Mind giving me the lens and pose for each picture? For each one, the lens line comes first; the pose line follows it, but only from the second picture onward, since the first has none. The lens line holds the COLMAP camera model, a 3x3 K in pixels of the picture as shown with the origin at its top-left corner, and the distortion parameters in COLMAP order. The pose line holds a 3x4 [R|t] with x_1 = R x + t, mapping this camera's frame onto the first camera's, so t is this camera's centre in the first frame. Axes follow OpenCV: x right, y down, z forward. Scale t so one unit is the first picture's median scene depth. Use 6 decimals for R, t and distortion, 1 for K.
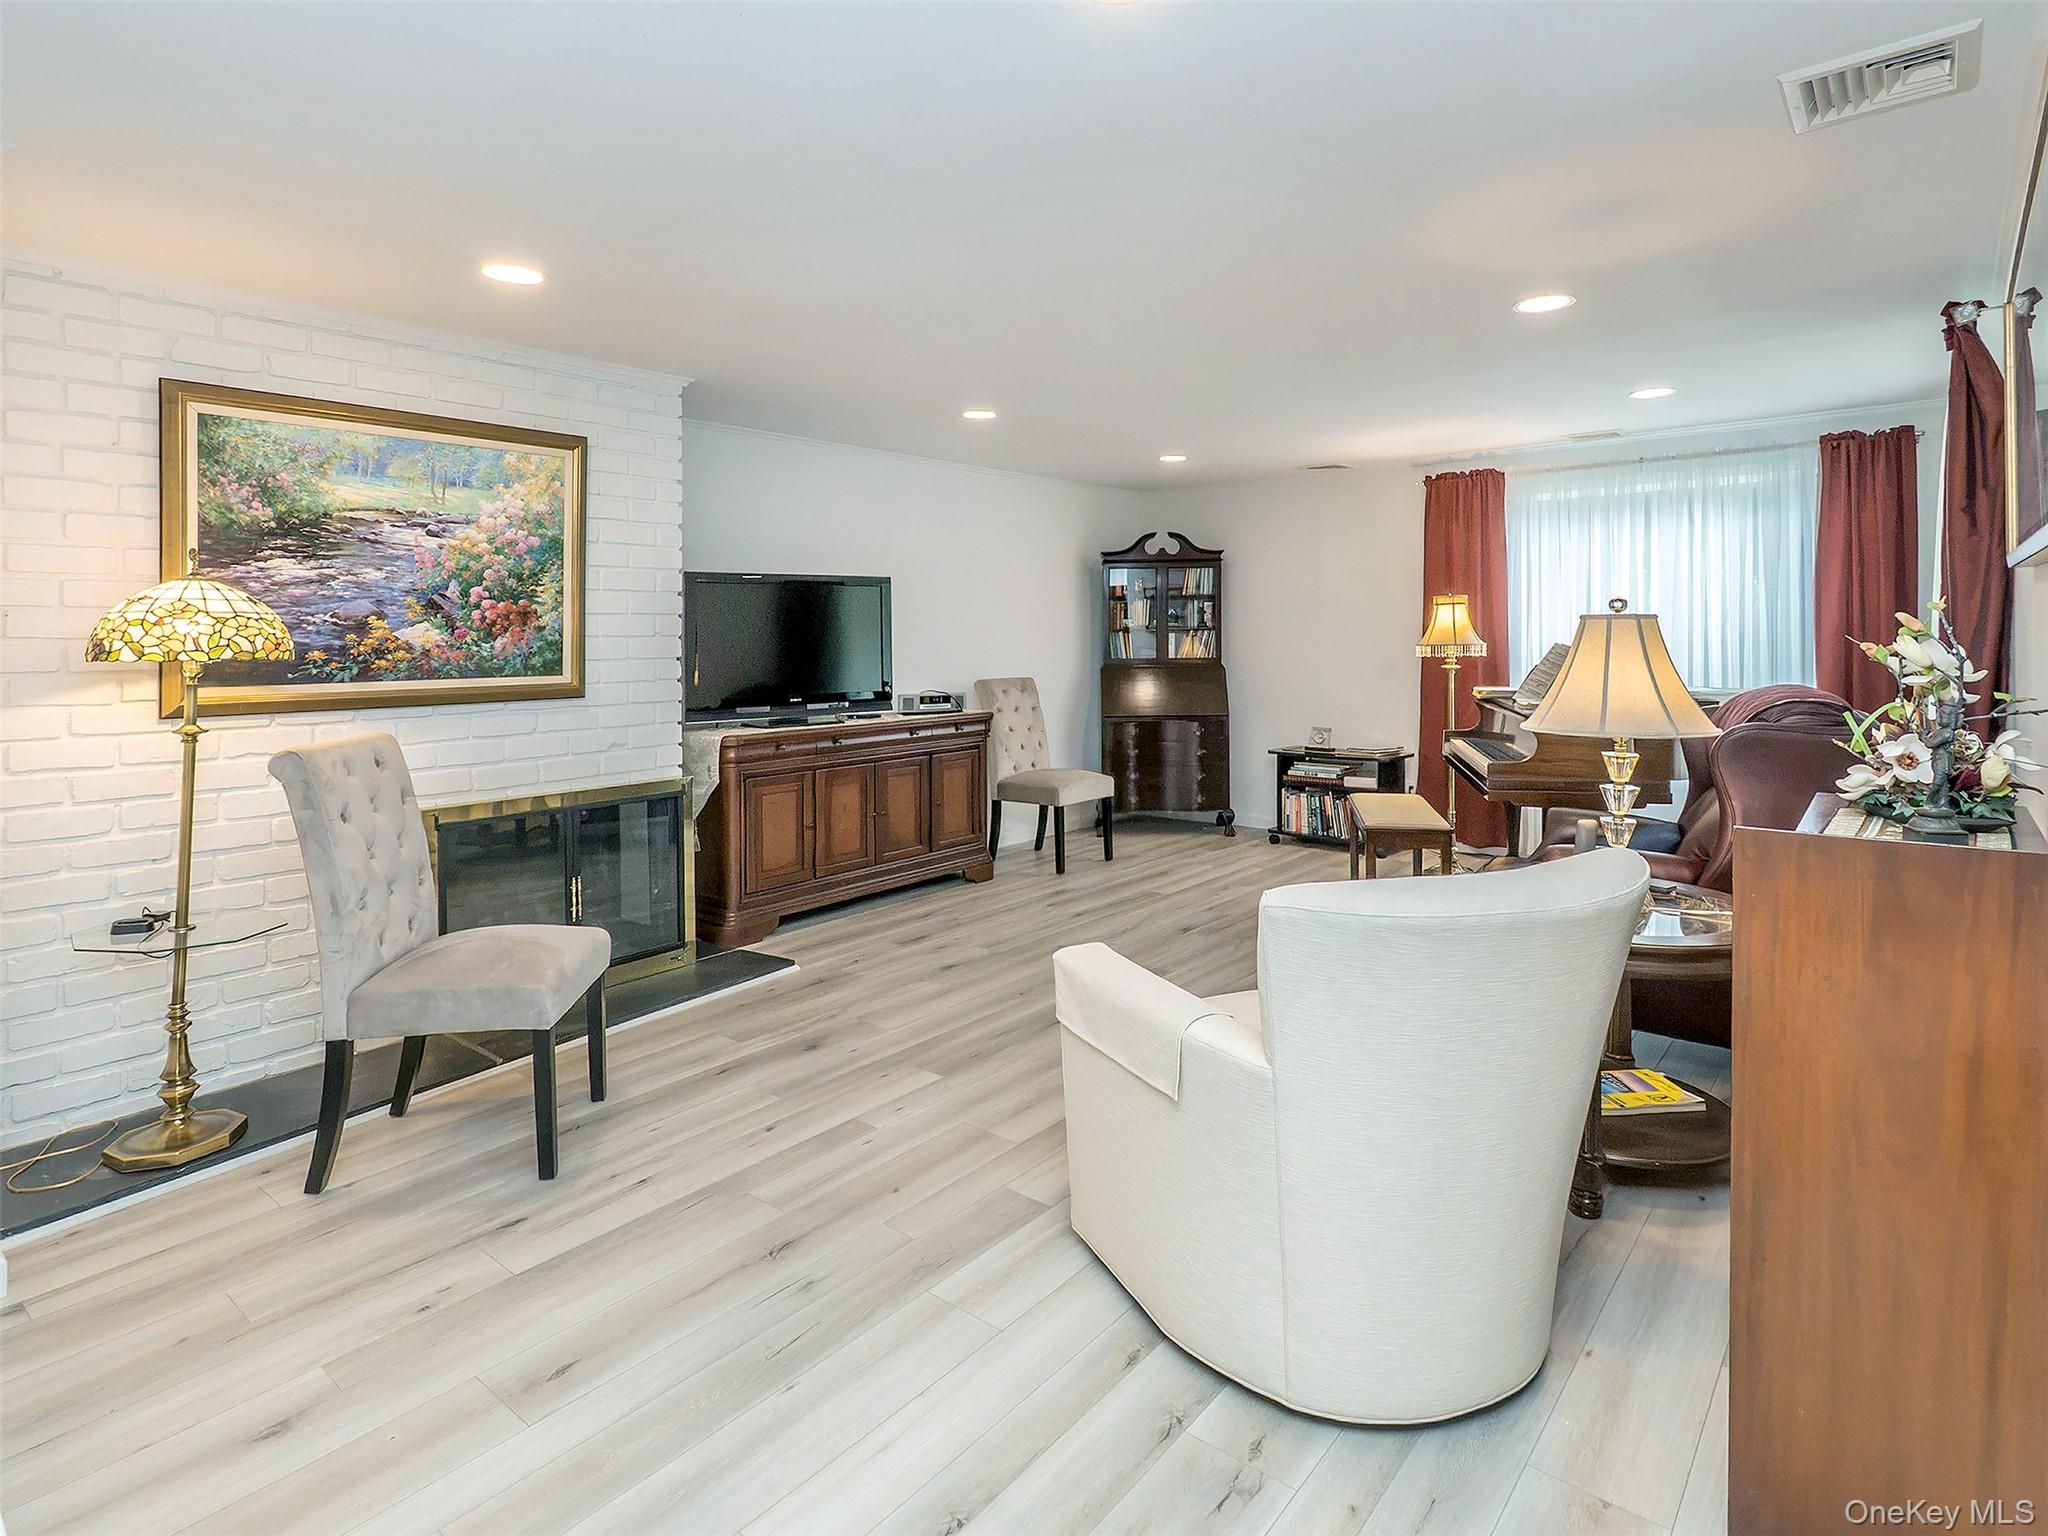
lens RADIAL K [[1104.9, 0, 1003.8], [0, 1104.9, 638.2], [0, 0, 1]] dist [0.005417, 0.001459]
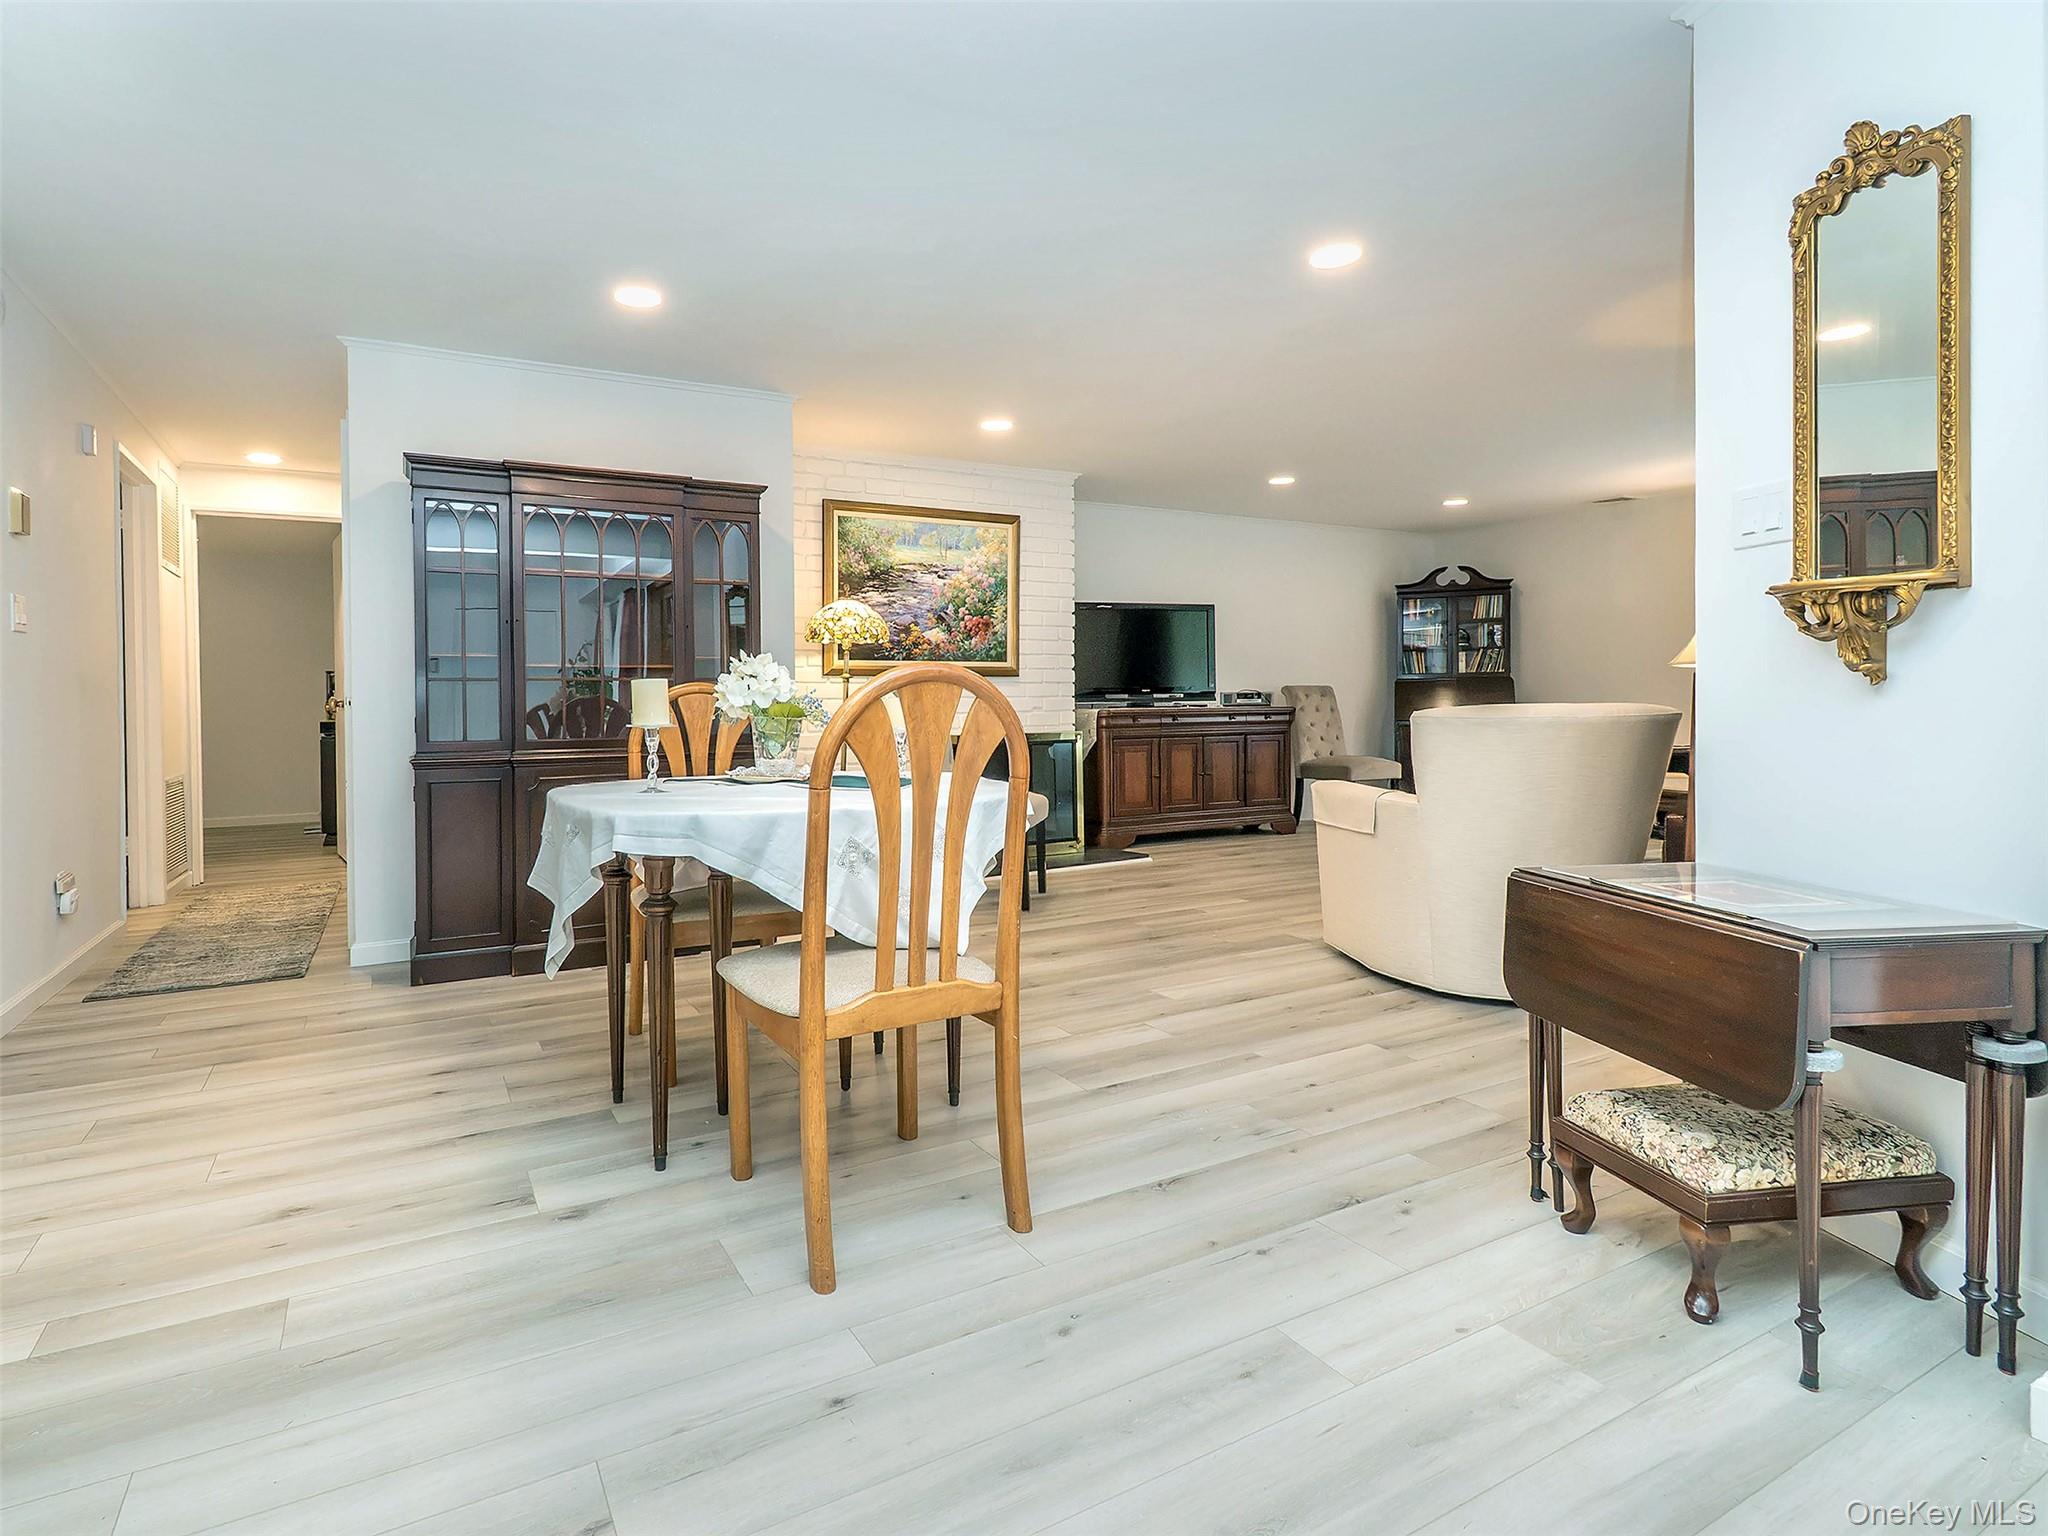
lens RADIAL K [[1011.0, 0, 912.2], [0, 1011.0, 711.6], [0, 0, 1]] dist [0.012210, -0.005512]
pose [[0.924370, 0.000452, -0.381496, 0.034739], [0.003152, 0.999956, 0.008821, 0.074279], [0.381483, -0.009356, 0.924329, -0.351670]]
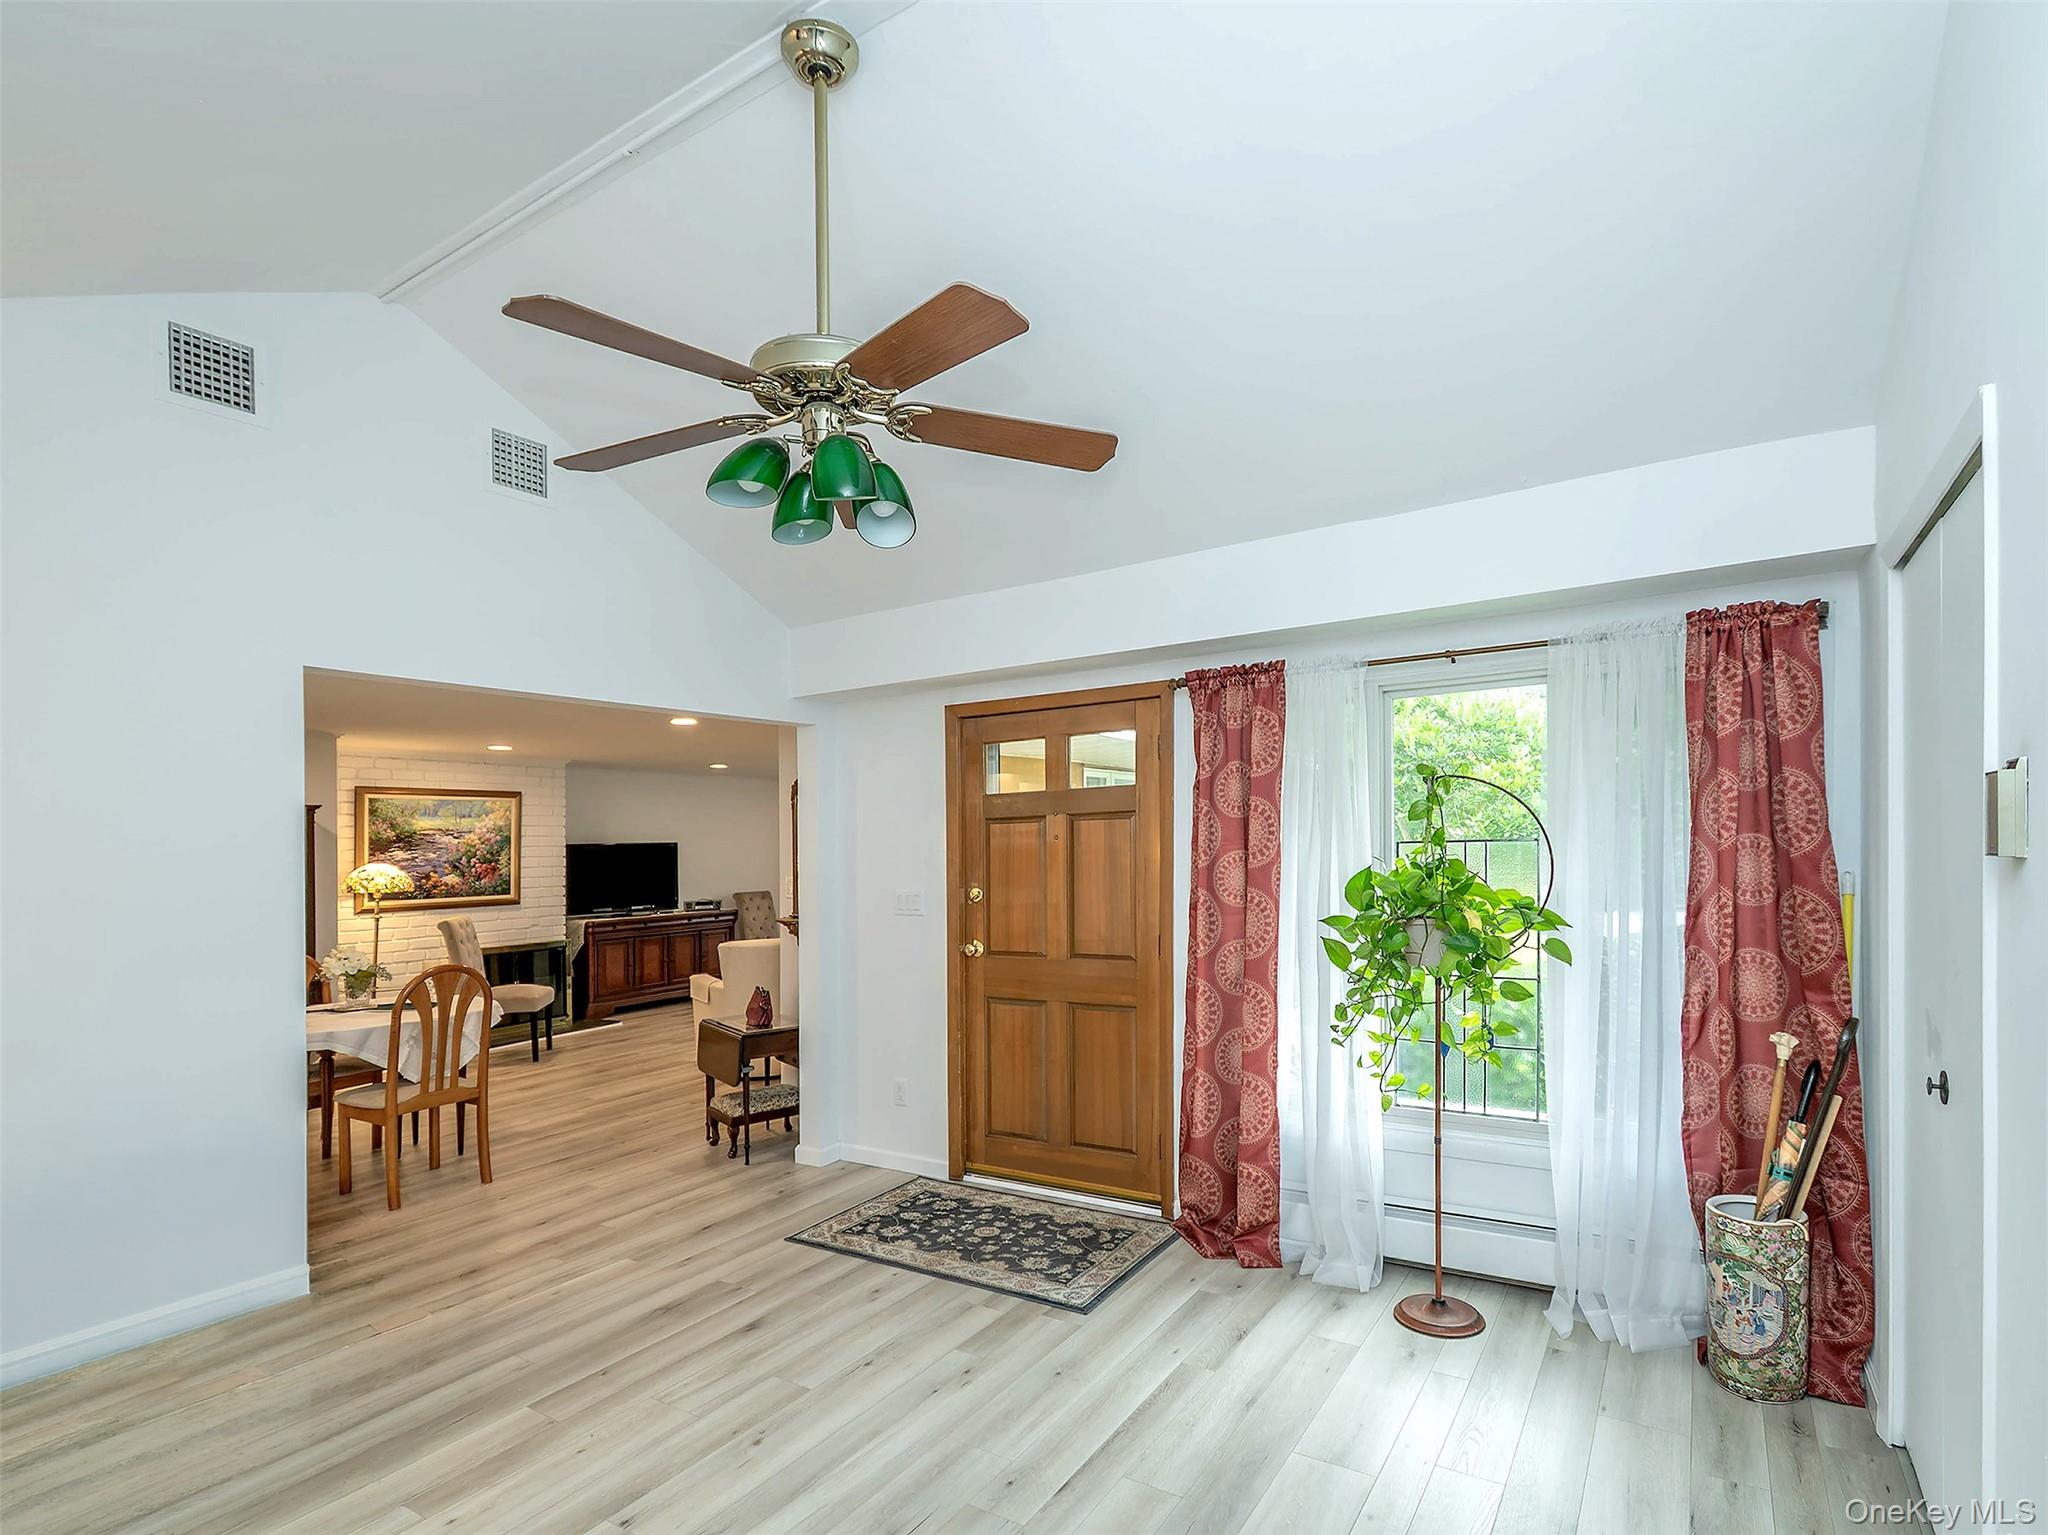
lens RADIAL K [[1011.0, 0, 1062.8], [0, 1011.0, 828.6], [0, 0, 1]] dist [0.012210, -0.005512]
pose [[0.984868, -0.008162, 0.173116, 0.300161], [0.012032, 0.999700, -0.021316, -0.036394], [-0.172890, 0.023077, 0.984671, -1.038541]]
